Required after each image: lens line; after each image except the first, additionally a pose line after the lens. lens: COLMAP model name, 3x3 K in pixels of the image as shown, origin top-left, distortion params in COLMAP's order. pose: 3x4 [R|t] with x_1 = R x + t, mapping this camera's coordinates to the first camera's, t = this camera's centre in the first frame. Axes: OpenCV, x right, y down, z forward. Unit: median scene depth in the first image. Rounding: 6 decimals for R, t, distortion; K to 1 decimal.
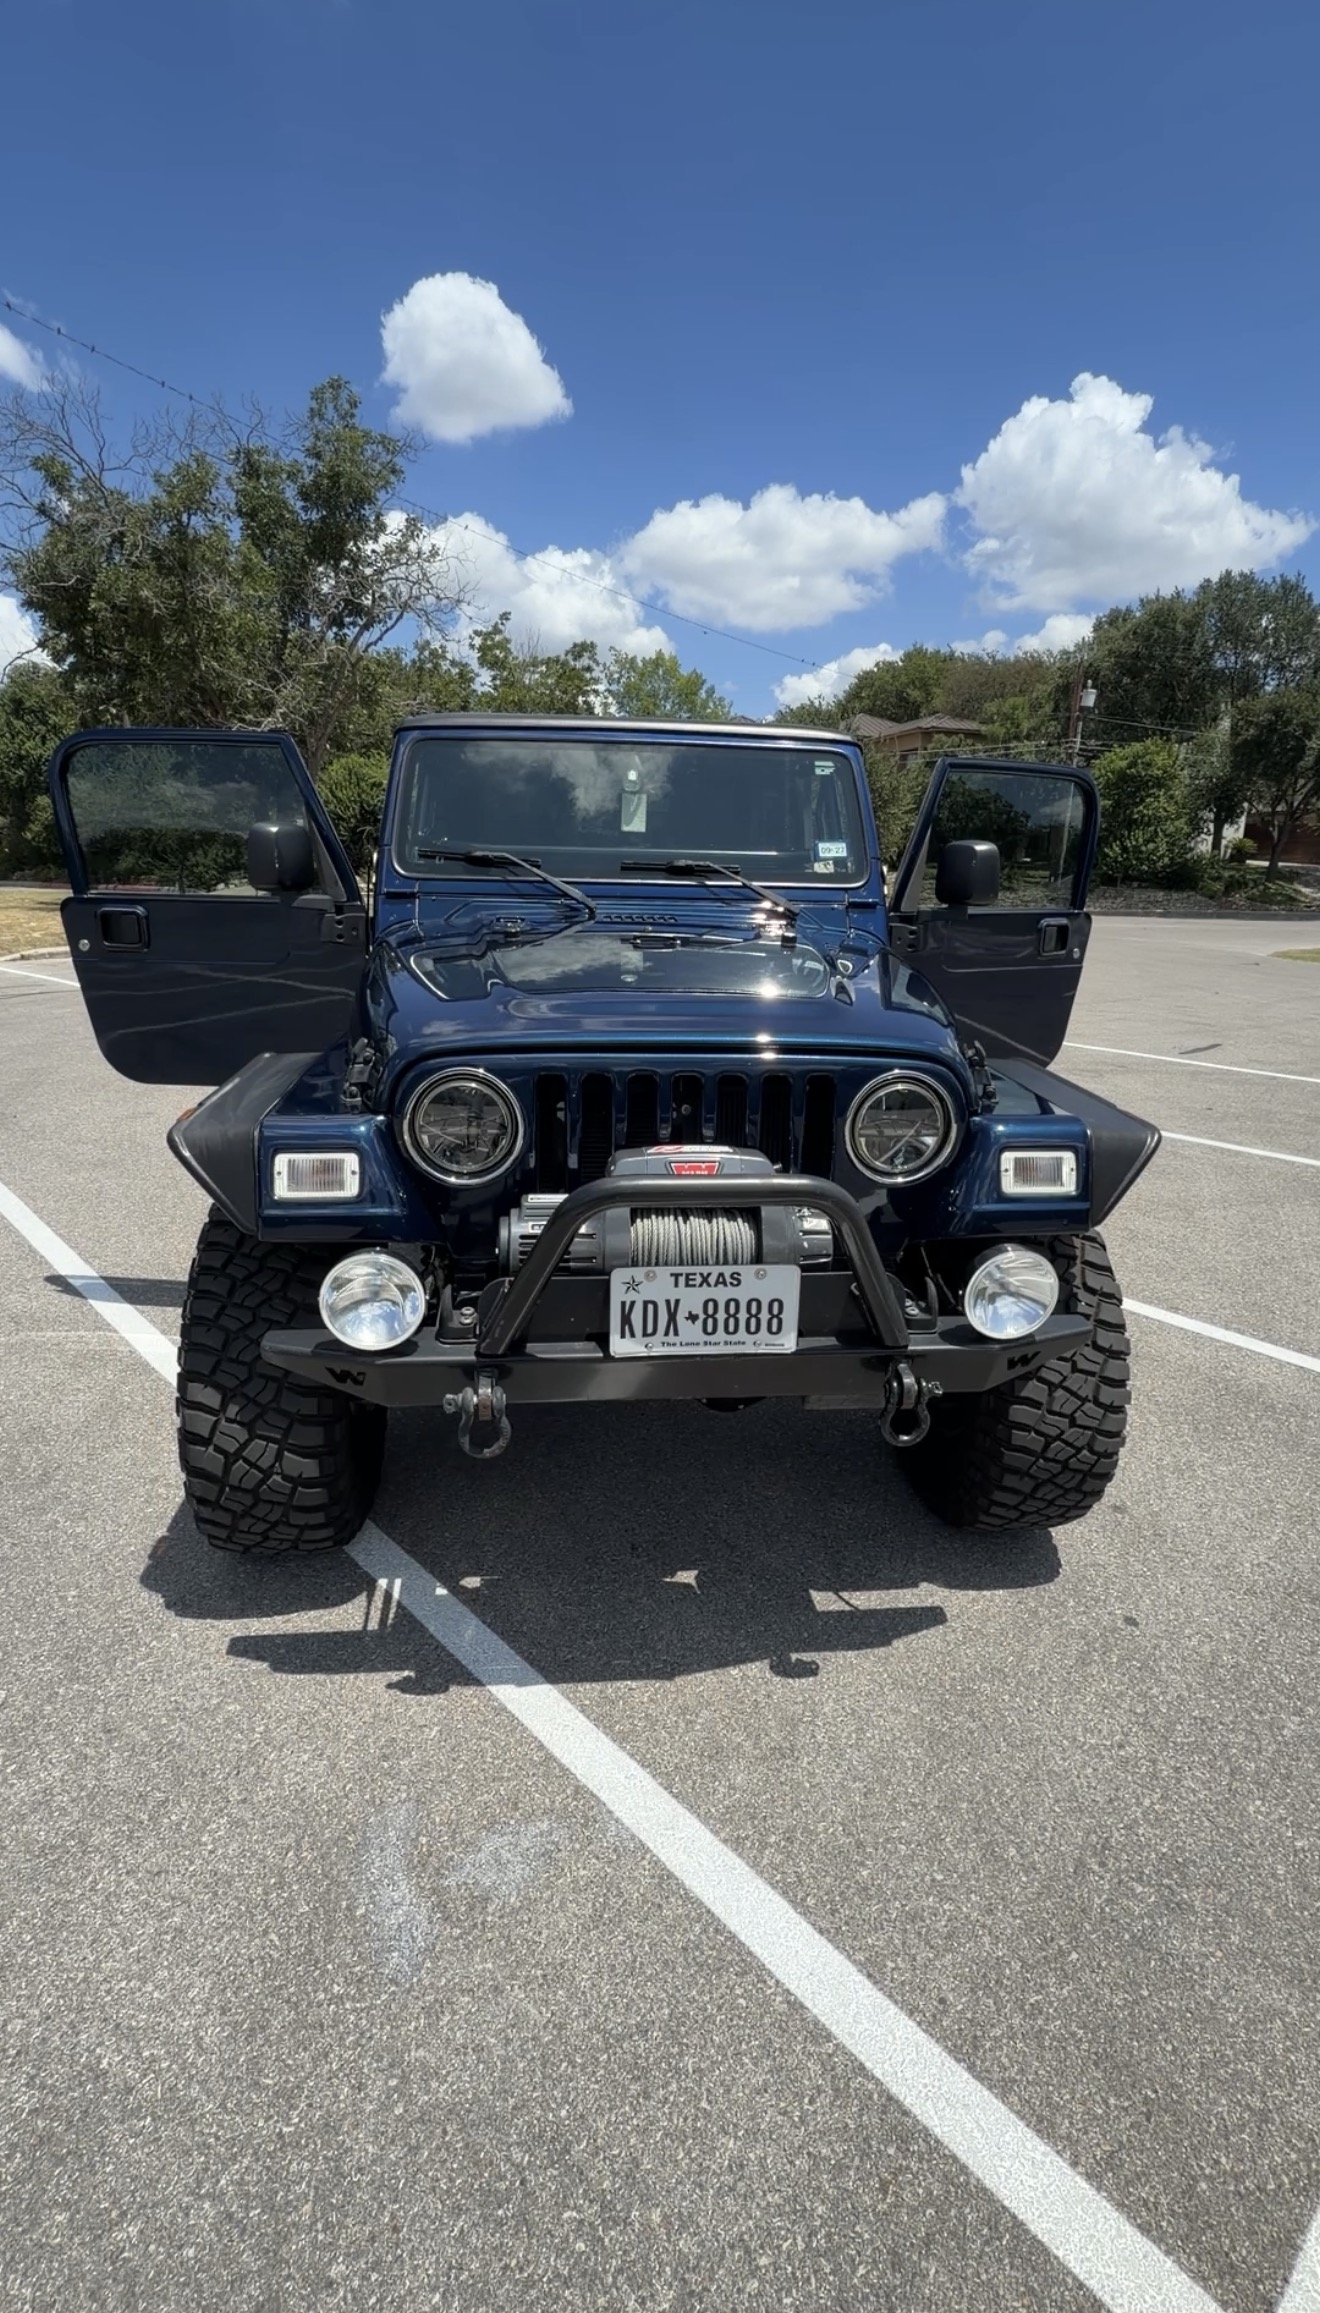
lens RADIAL K [[1073.0, 0, 660.8], [0, 1073.0, 1145.5], [0, 0, 1]] dist [0.000794, -0.000451]
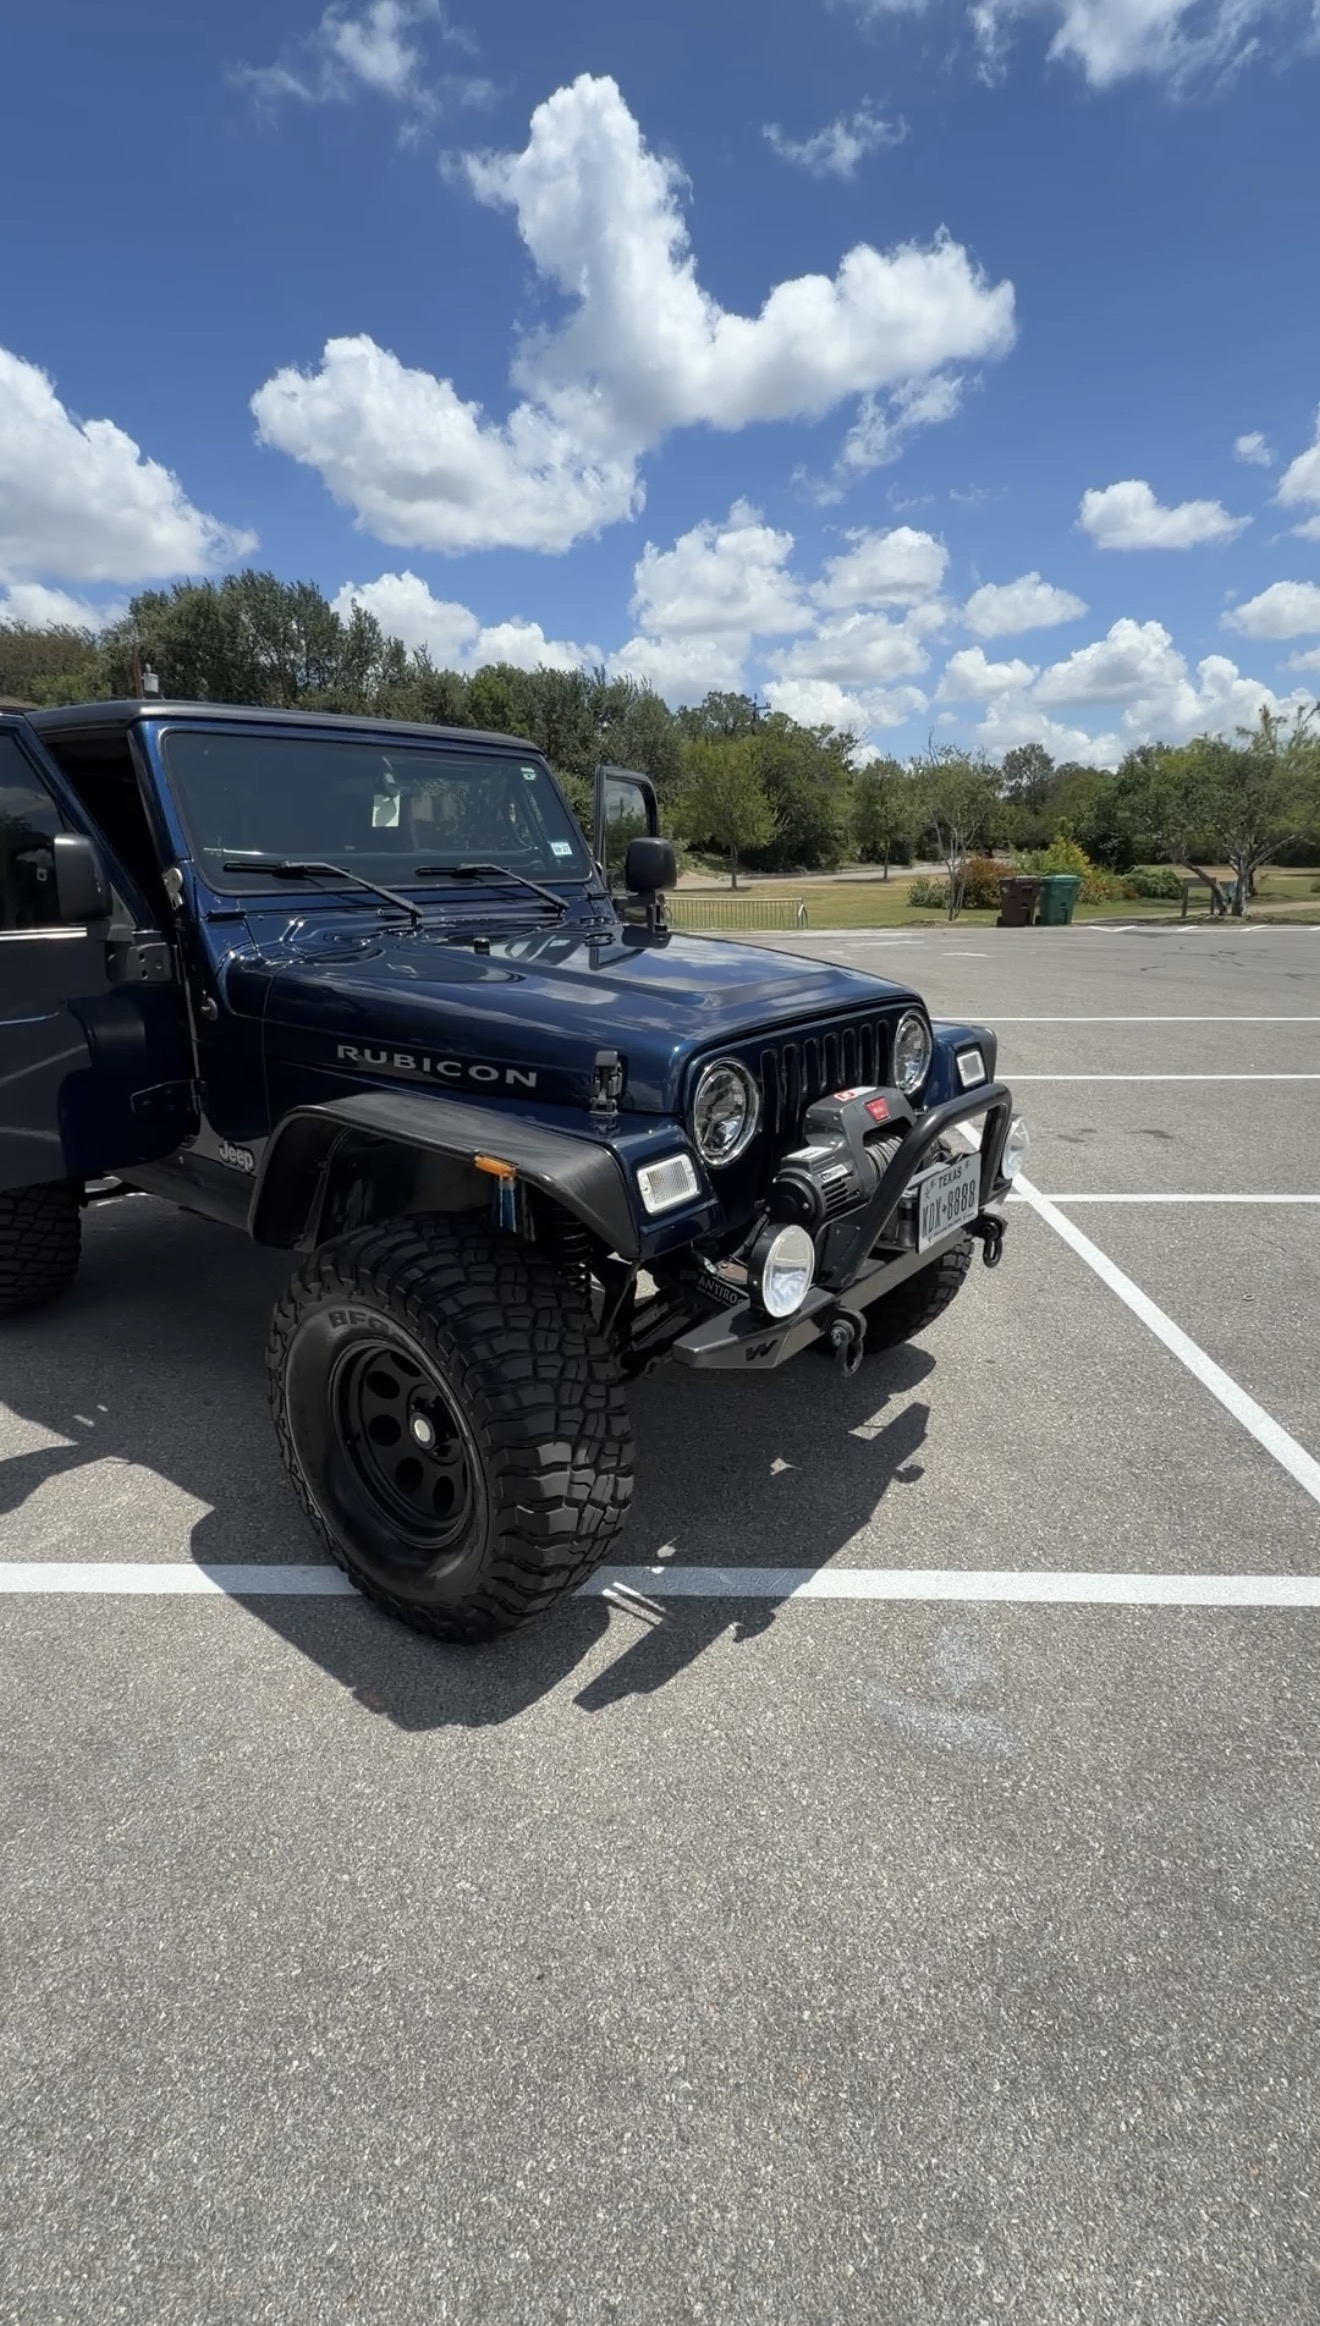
lens RADIAL K [[1068.8, 0, 661.0], [0, 1068.8, 1146.3], [0, 0, 1]] dist [-0.000276, 0.000050]
pose [[0.697972, -0.217660, 0.682246, -0.613656], [0.208862, 0.973144, 0.096791, -0.064223], [-0.684991, 0.074938, 0.724688, 0.158509]]
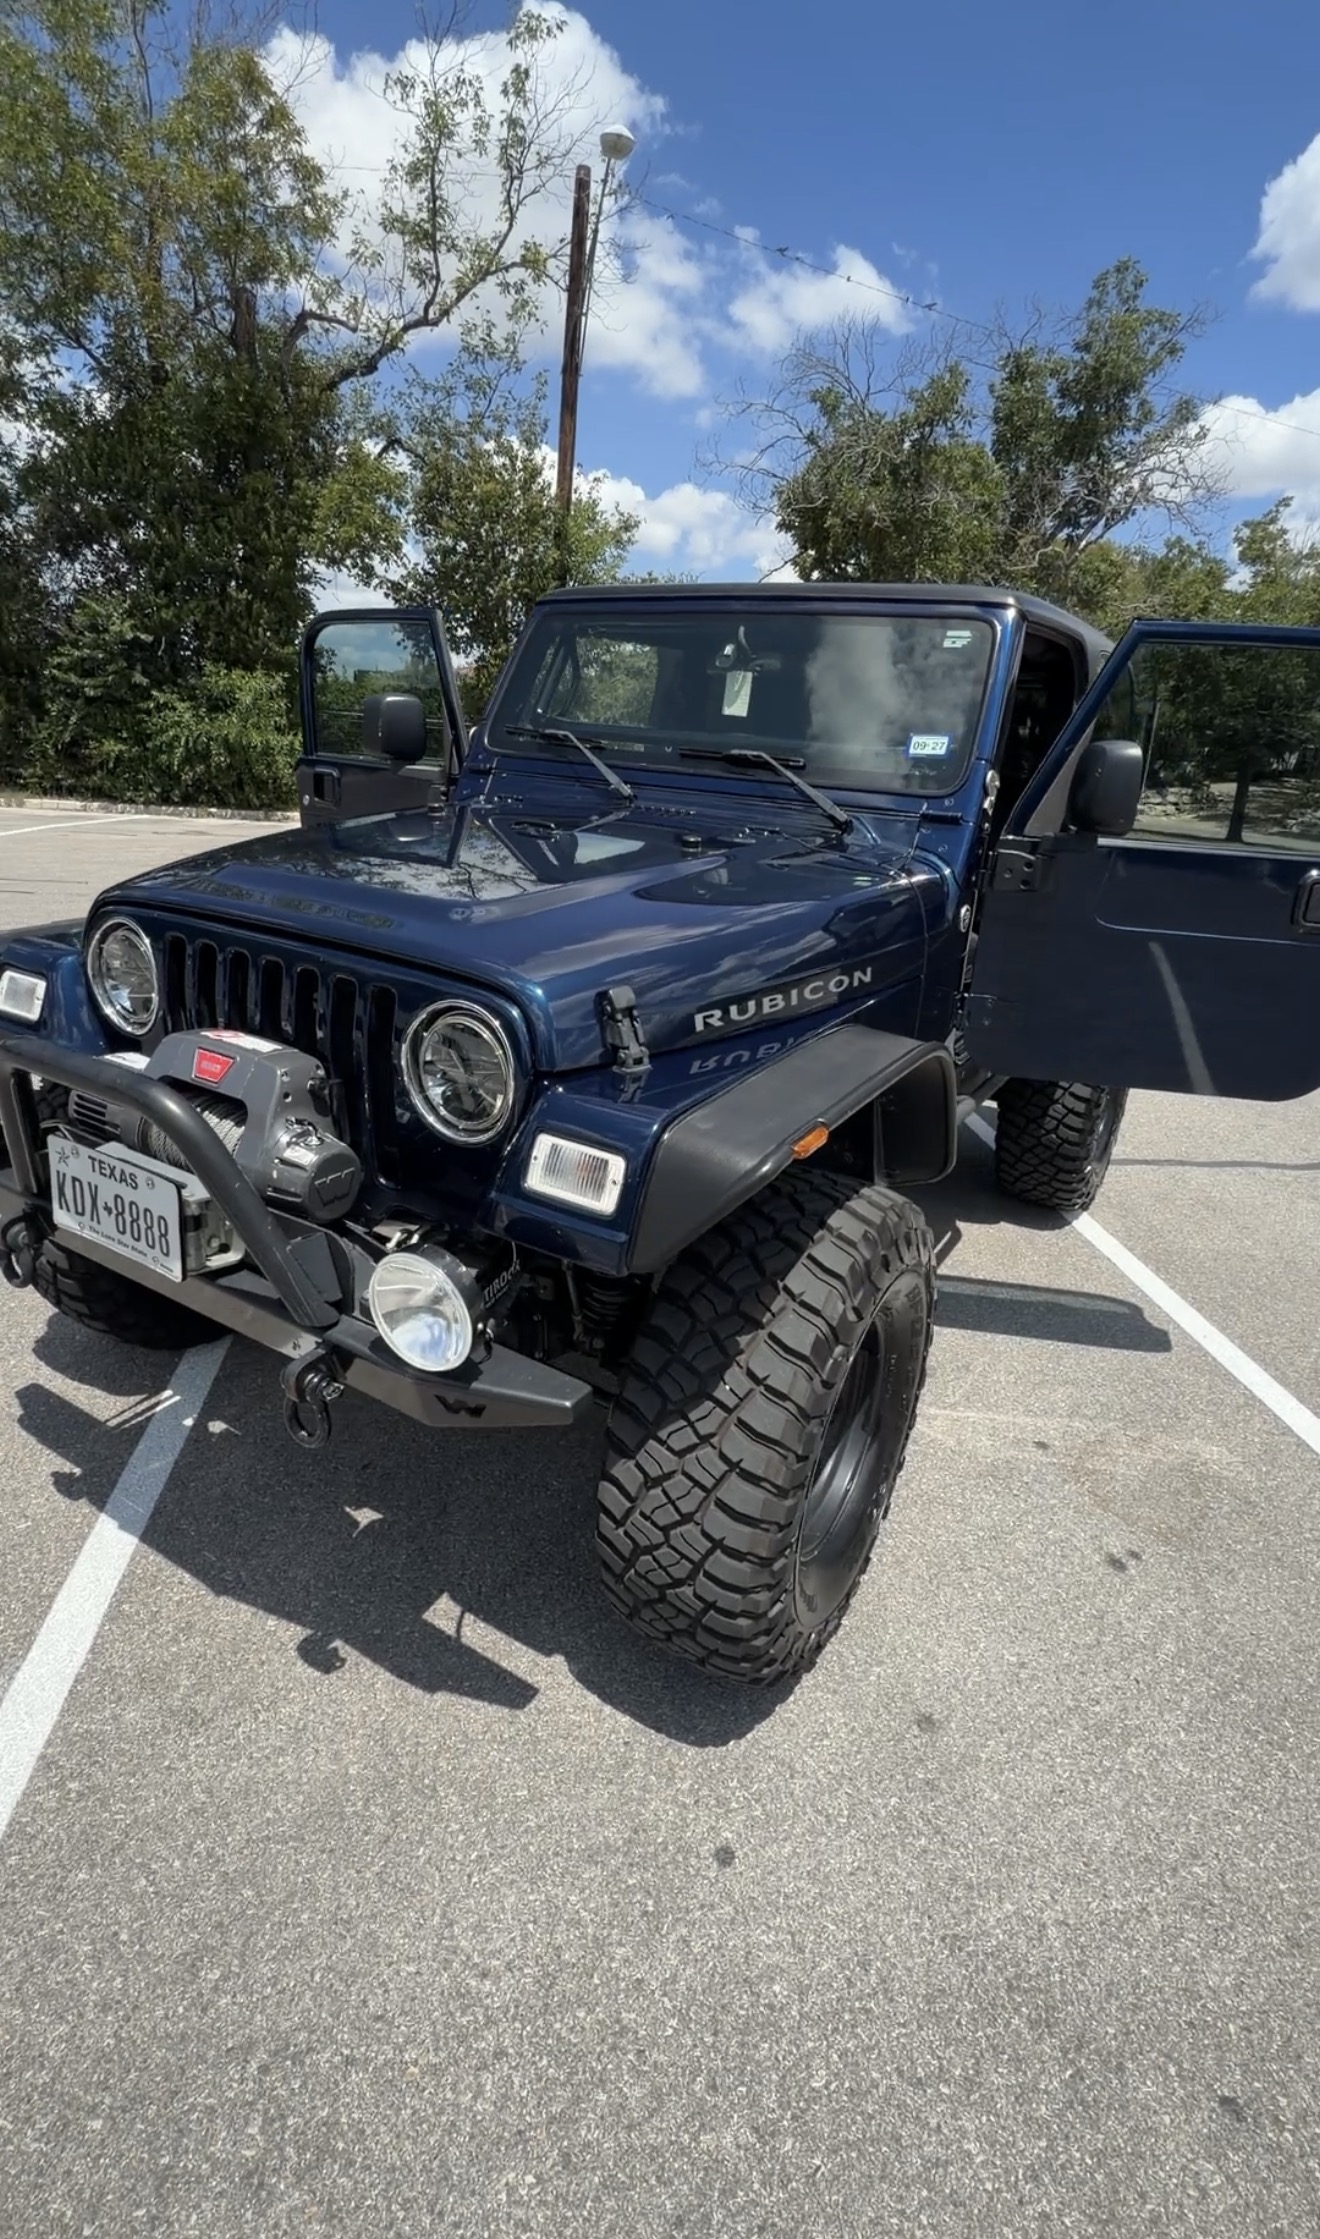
lens RADIAL K [[1074.9, 0, 659.8], [0, 1074.9, 1073.3], [0, 0, 1]] dist [-0.000559, 0.000251]
pose [[0.800640, 0.213177, -0.559939, 0.506349], [-0.205301, 0.975596, 0.077871, -0.069144], [0.562874, 0.052609, 0.824867, 0.280218]]
